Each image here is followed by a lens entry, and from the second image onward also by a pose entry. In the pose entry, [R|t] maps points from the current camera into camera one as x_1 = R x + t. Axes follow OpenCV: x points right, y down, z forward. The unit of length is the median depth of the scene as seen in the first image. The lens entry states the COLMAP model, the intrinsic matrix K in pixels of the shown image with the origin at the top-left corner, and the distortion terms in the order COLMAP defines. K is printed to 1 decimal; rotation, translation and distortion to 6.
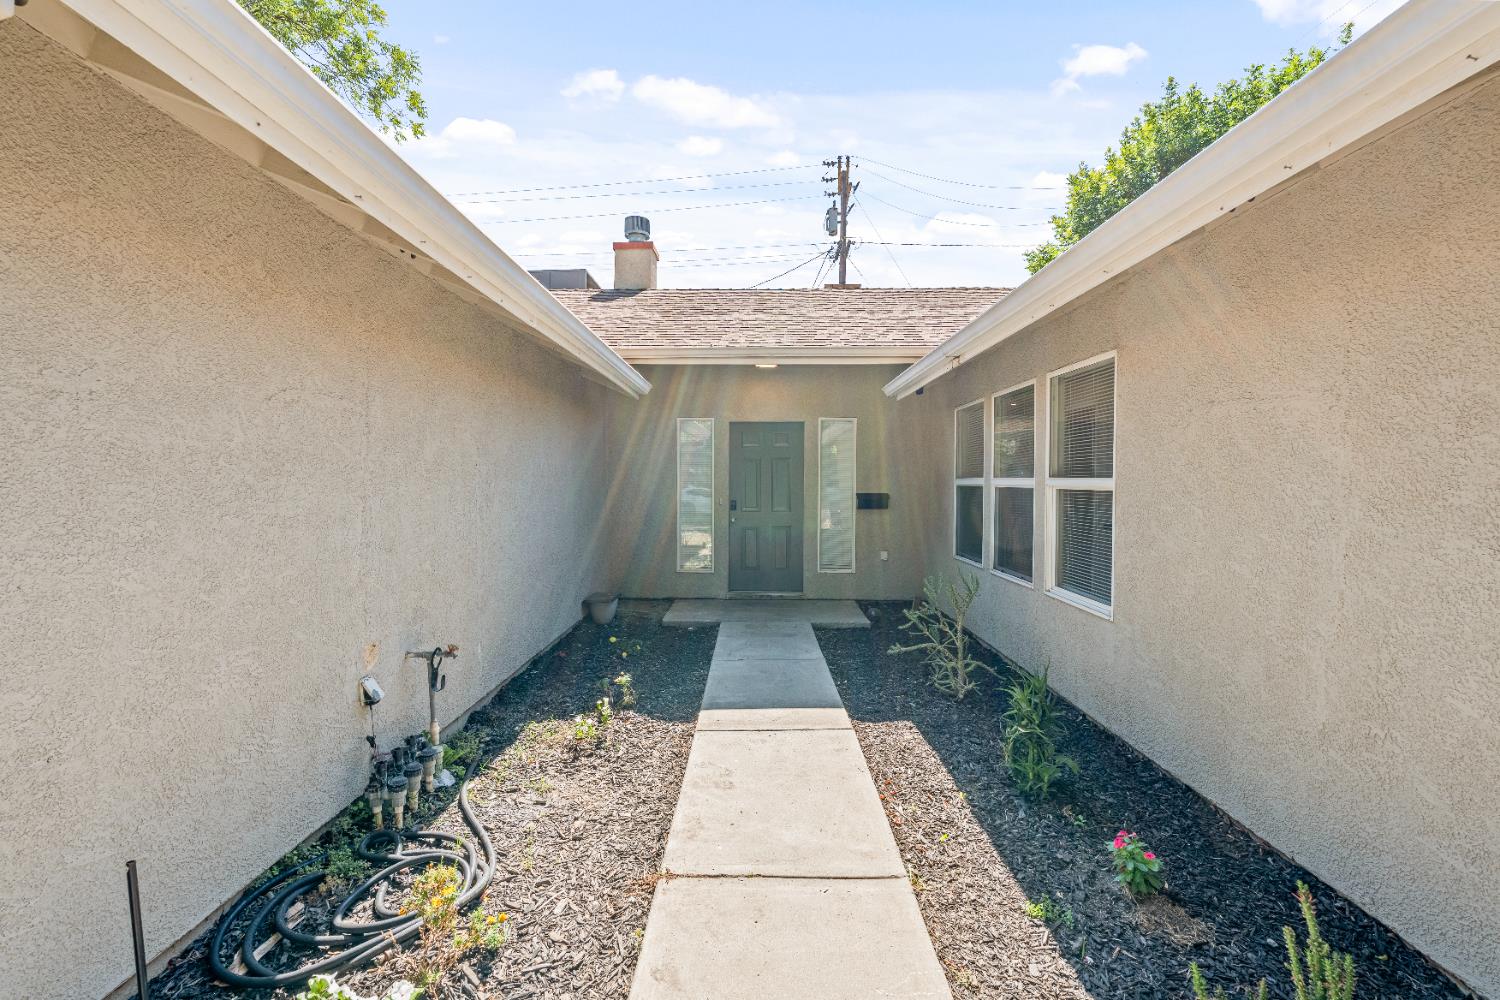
lens RADIAL K [[663.8, 0, 743.9], [0, 663.8, 491.8], [0, 0, 1]] dist [-0.009028, -0.000097]
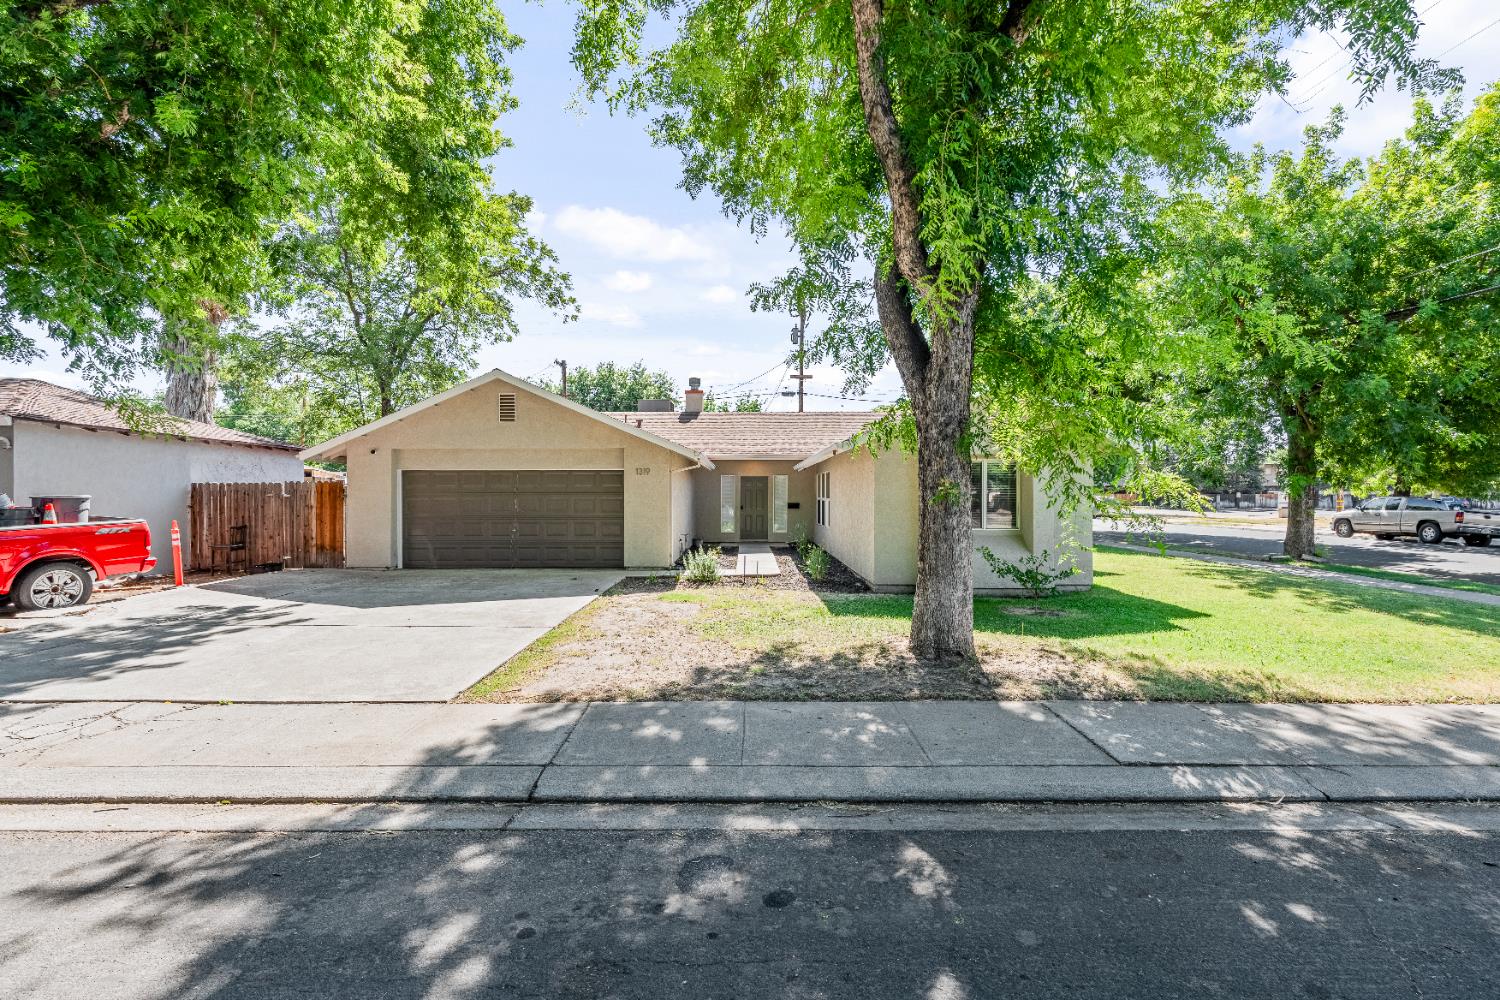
lens RADIAL K [[692.7, 0, 750.0], [0, 692.7, 500.0], [0, 0, 1]] dist [-0.012528, -0.000040]
pose [[0.999591, -0.000418, 0.028584, -0.053878], [0.000665, 0.999963, -0.008617, 0.013163], [-0.028579, 0.008633, 0.999554, -1.523768]]
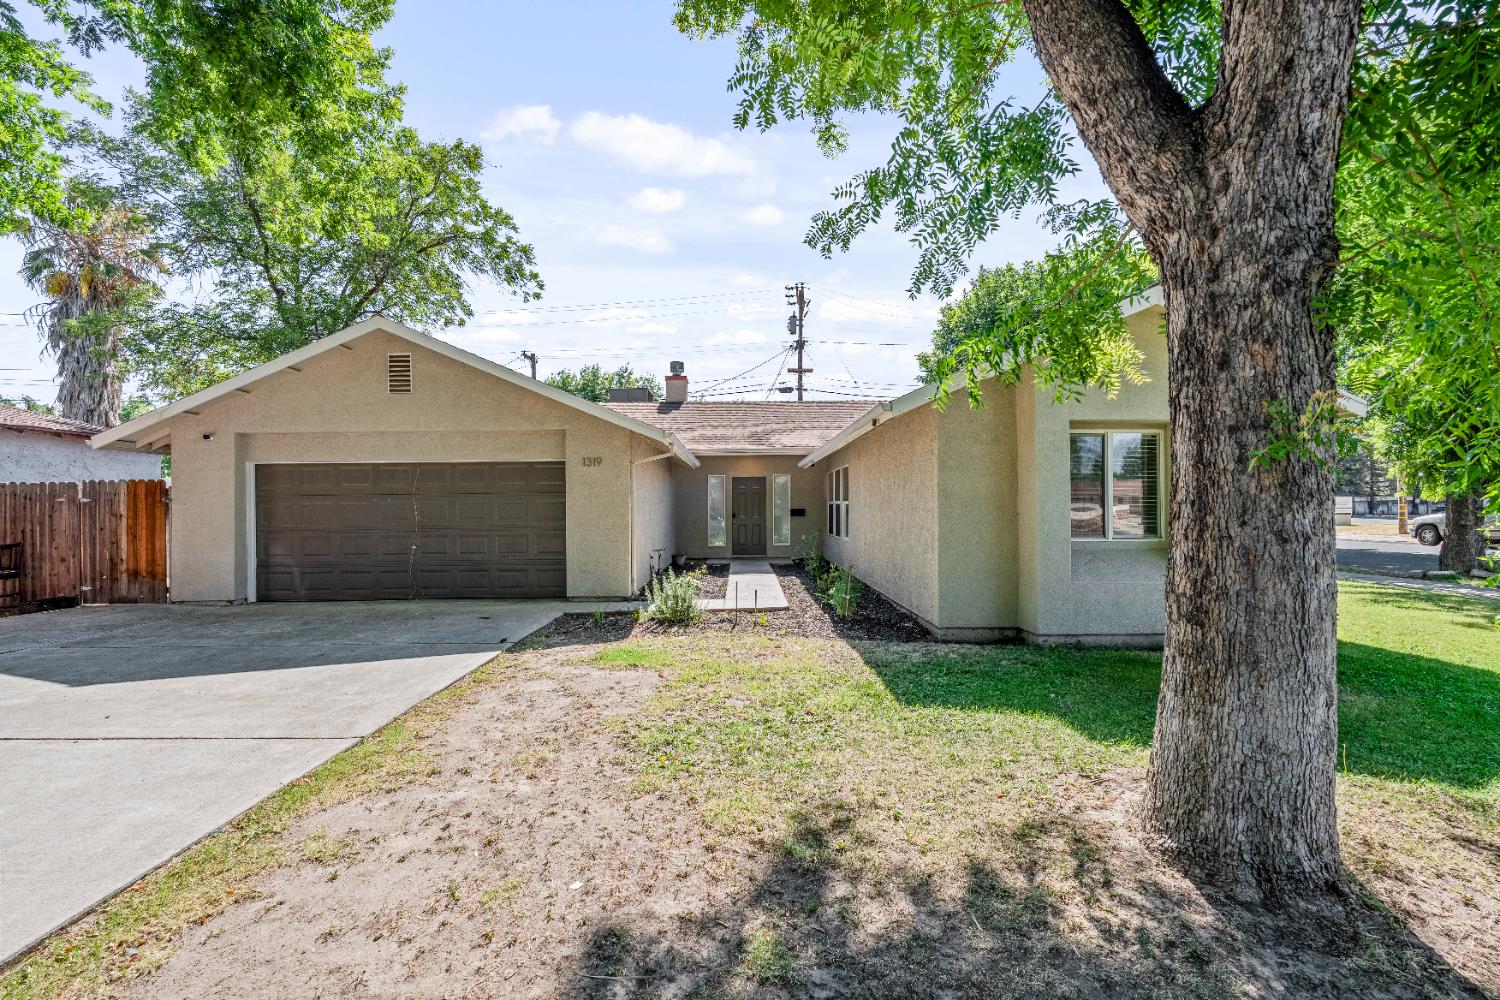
lens RADIAL K [[670.2, 0, 746.5], [0, 670.2, 514.8], [0, 0, 1]] dist [-0.005424, 0.000319]
pose [[0.999454, -0.008997, 0.031793, -0.038375], [0.009200, 0.999938, -0.006254, 0.028789], [-0.031734, 0.006543, 0.999475, -1.012824]]
